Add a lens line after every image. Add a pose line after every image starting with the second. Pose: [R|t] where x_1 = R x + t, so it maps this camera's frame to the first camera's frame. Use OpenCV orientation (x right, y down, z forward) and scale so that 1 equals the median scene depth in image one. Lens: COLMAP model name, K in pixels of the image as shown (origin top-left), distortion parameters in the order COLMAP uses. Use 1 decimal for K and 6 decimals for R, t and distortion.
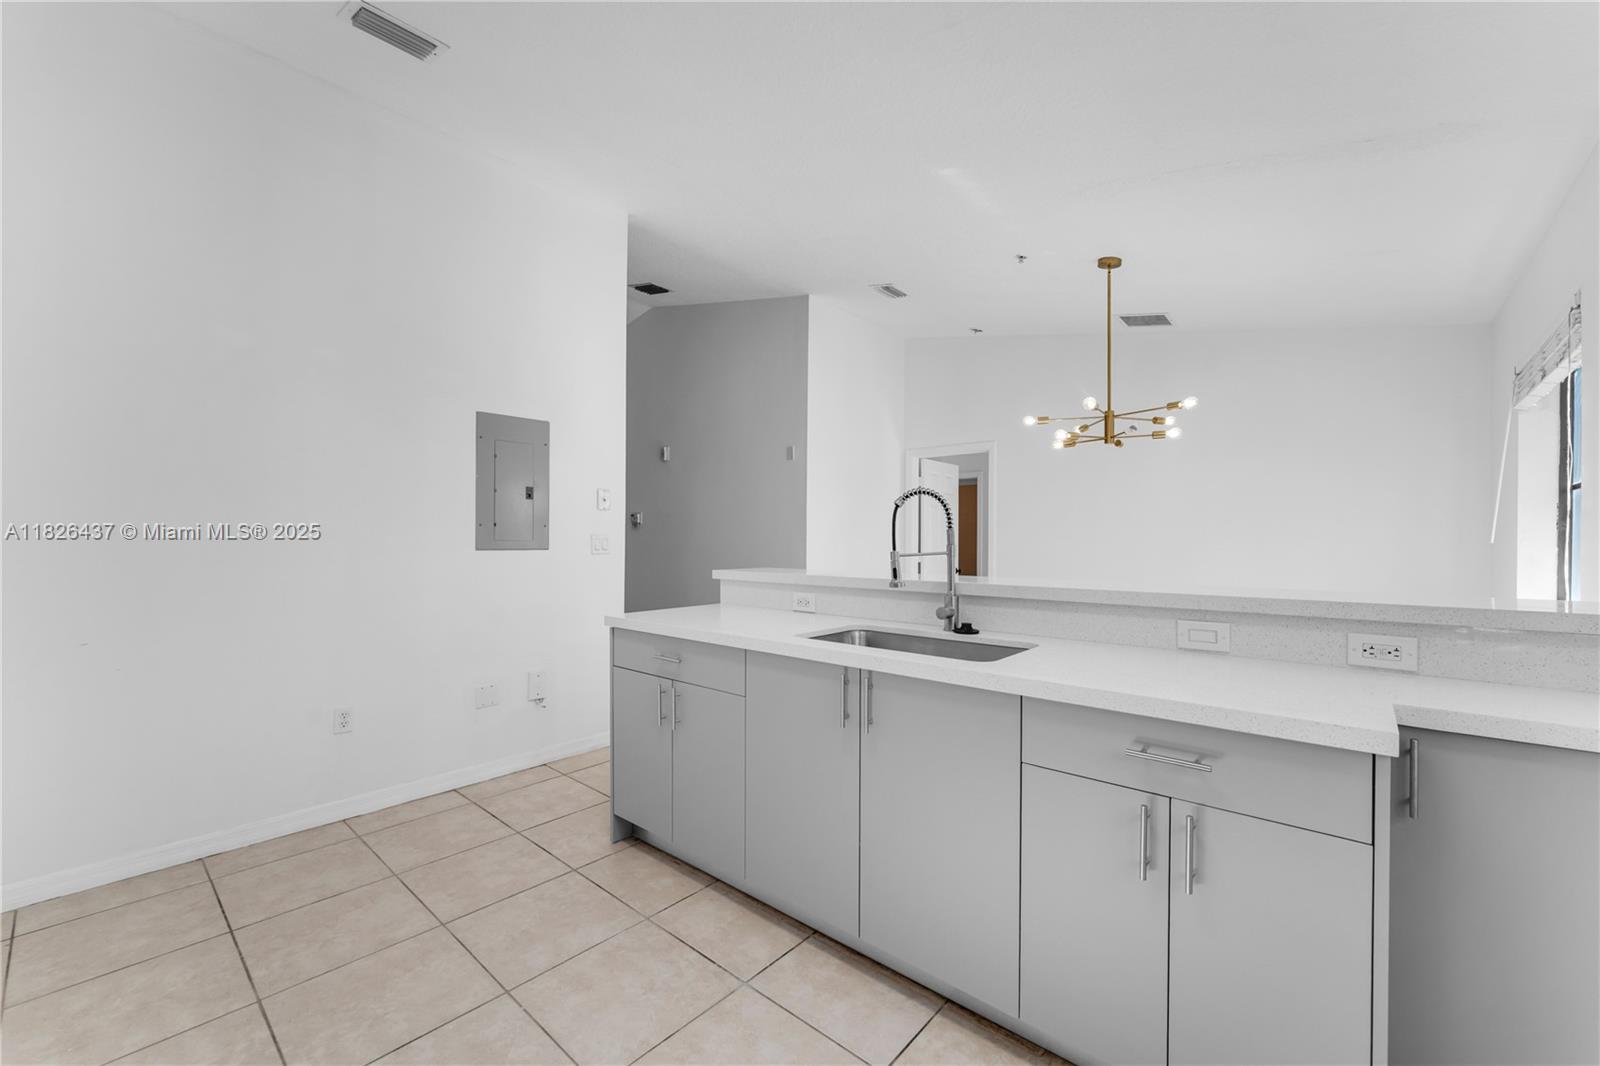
lens RADIAL K [[641.6, 0, 800.0], [0, 641.6, 533.0], [0, 0, 1]] dist [-0.001050, -0.000005]
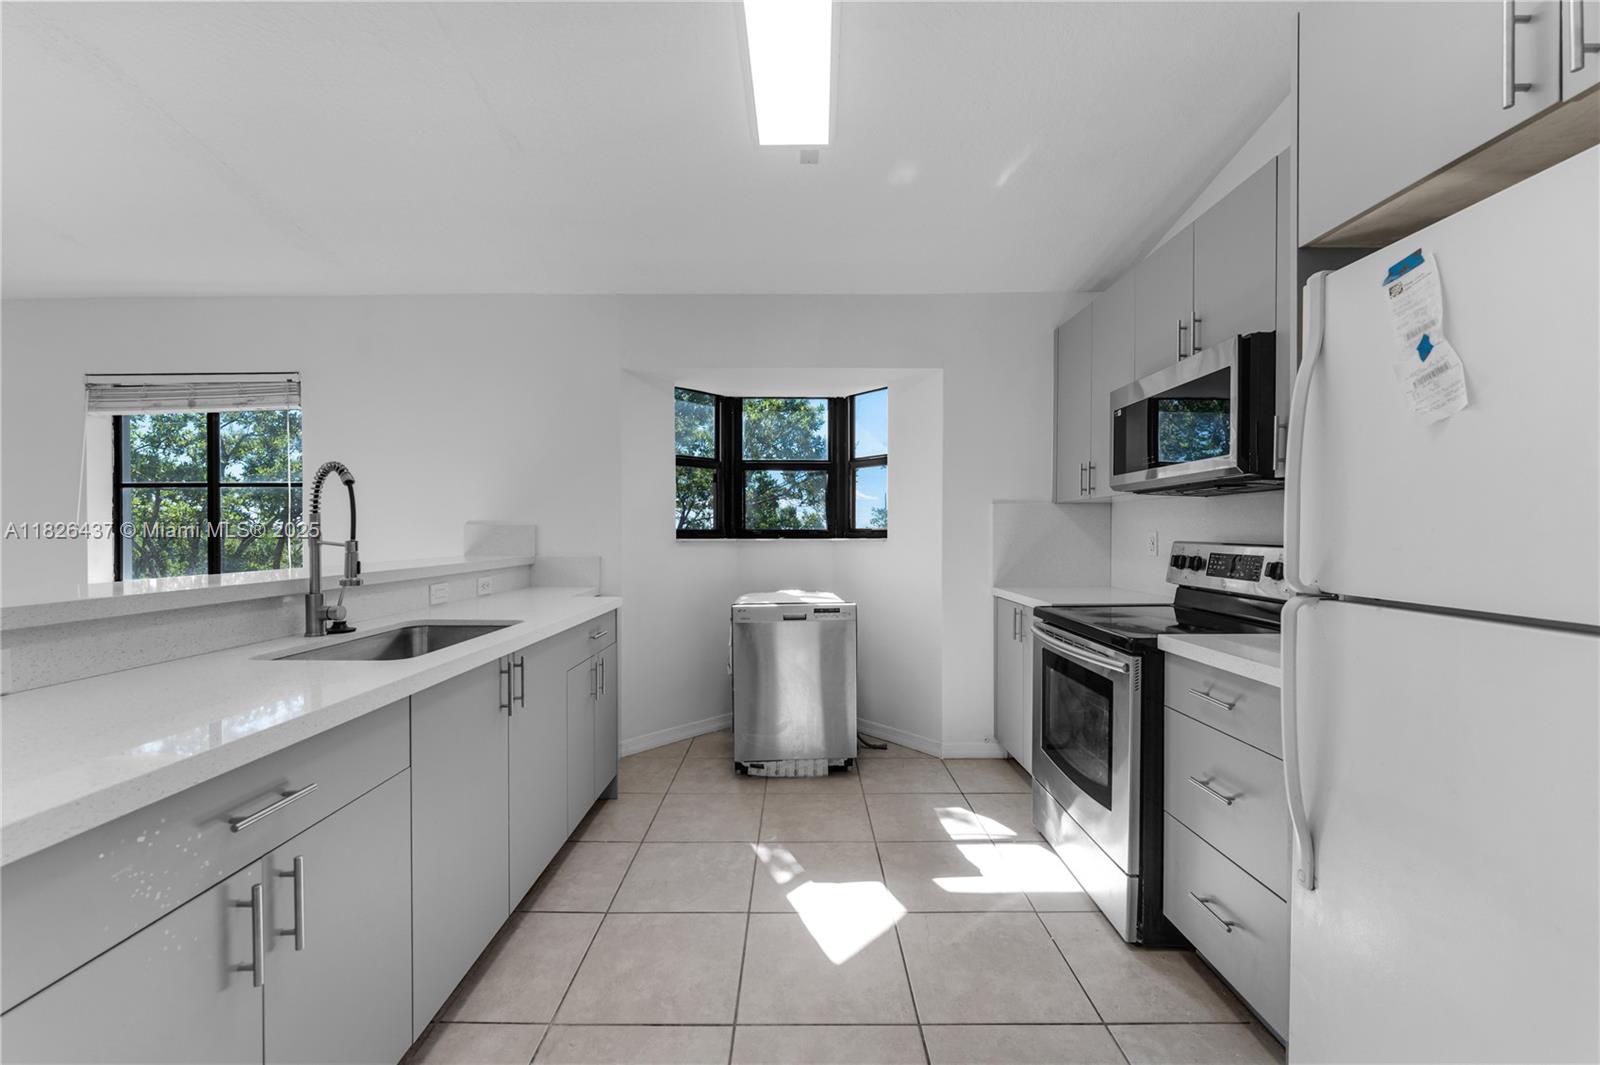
lens RADIAL K [[631.8, 0, 794.5], [0, 631.8, 542.0], [0, 0, 1]] dist [-0.000272, -0.000237]
pose [[-0.657104, -0.012329, 0.753699, -0.640227], [-0.004218, 0.999911, 0.012679, 0.012849], [-0.753788, 0.005152, -0.657097, 0.878330]]
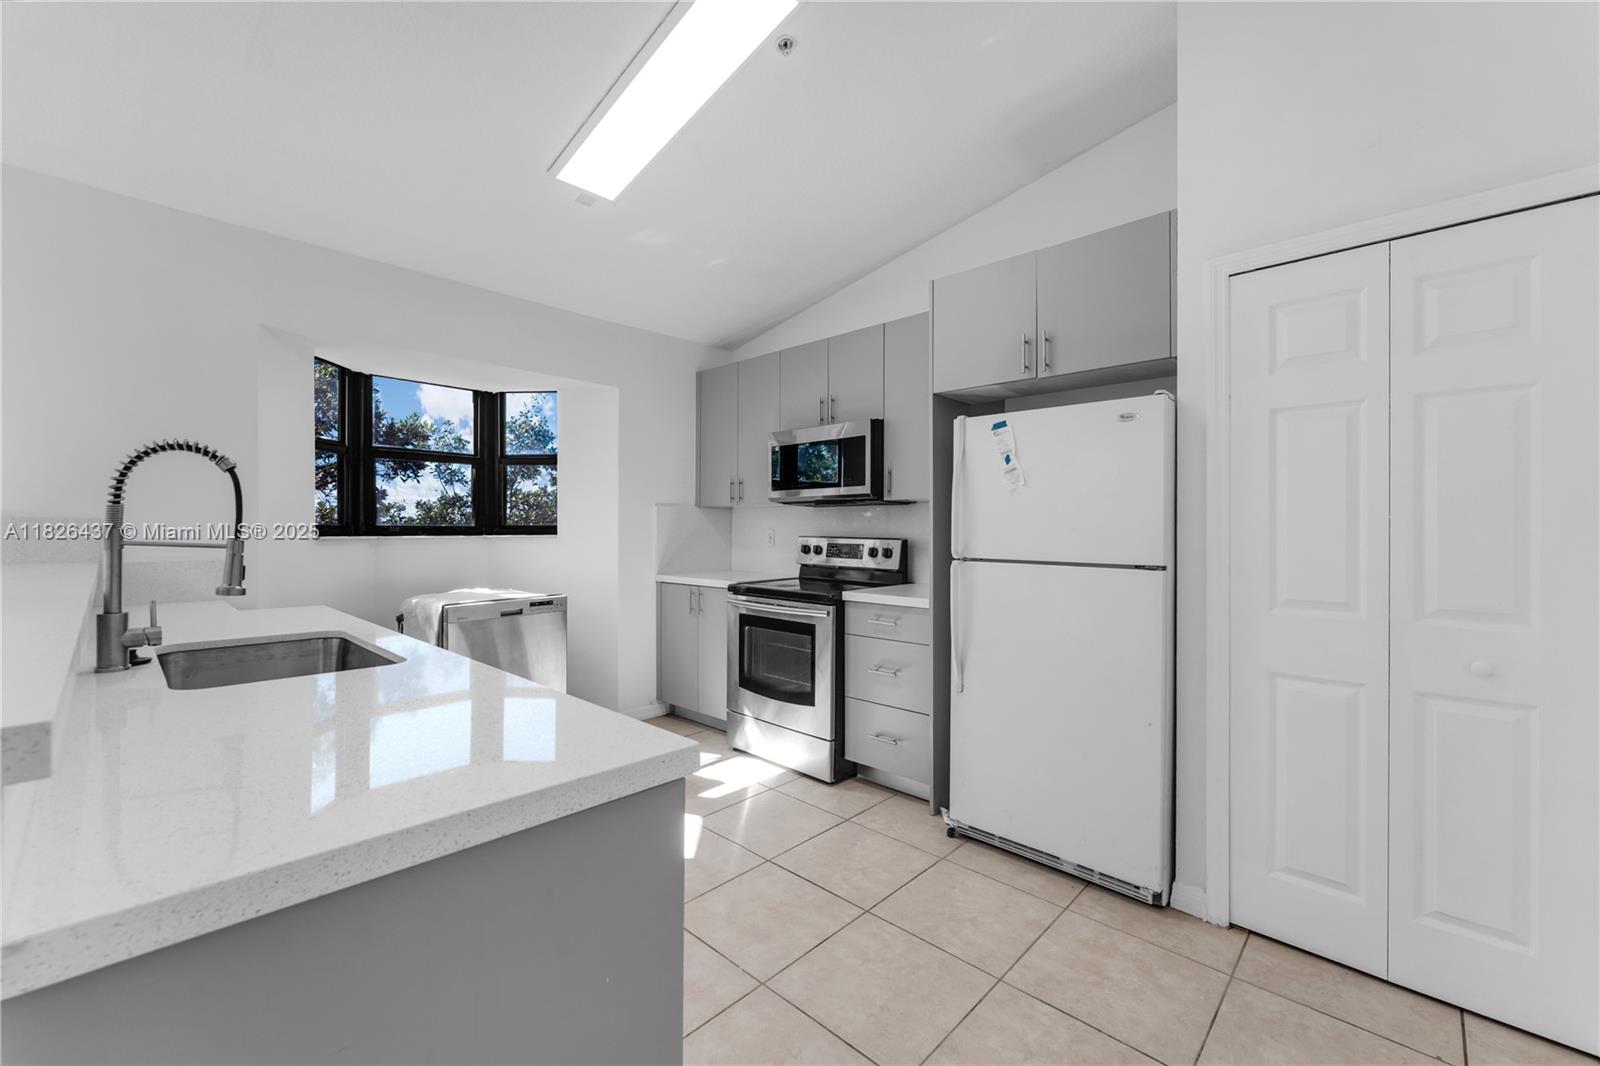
lens RADIAL K [[649.3, 0, 794.4], [0, 649.3, 531.1], [0, 0, 1]] dist [0.000892, 0.000063]
pose [[-0.998987, -0.004001, 0.044813, -0.356798], [-0.004066, 0.999991, -0.001361, 0.012595], [-0.044808, -0.001542, -0.998994, 1.301139]]
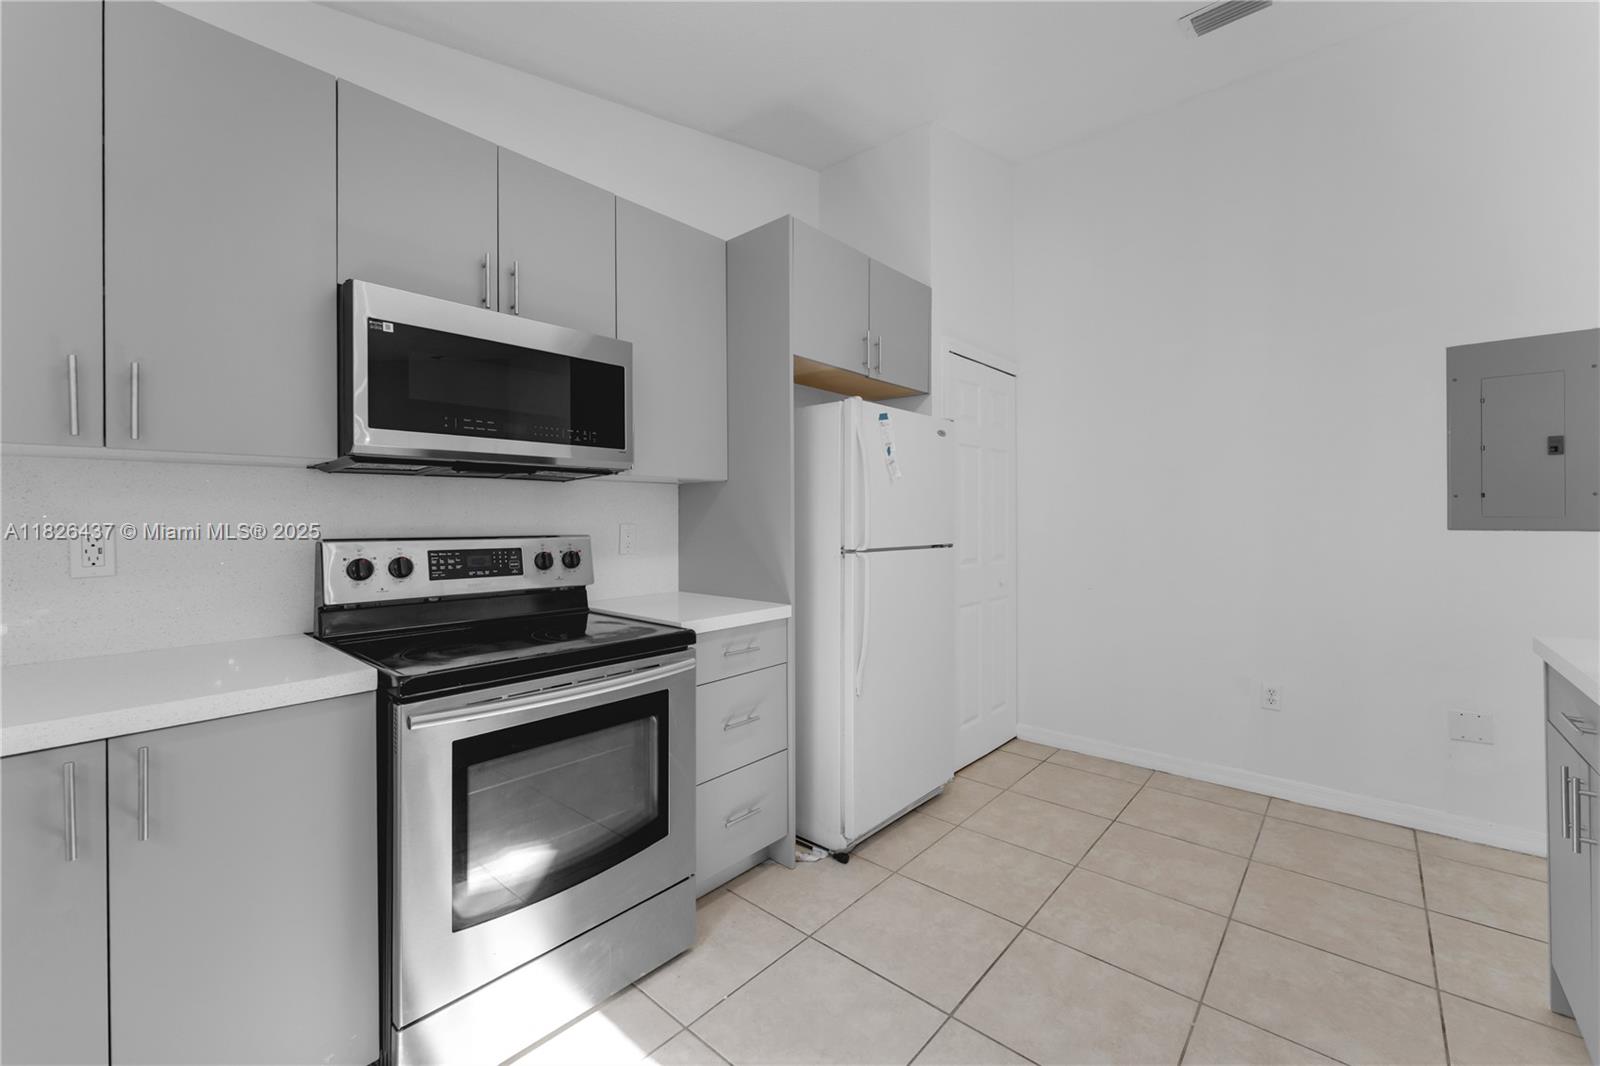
lens RADIAL K [[654.4, 0, 799.4], [0, 654.4, 516.3], [0, 0, 1]] dist [-0.001838, -0.000009]
pose [[0.004675, -0.002578, -0.999986, 0.317273], [0.010153, 0.999945, -0.002531, 0.005659], [0.999938, -0.010141, 0.004701, 0.275334]]
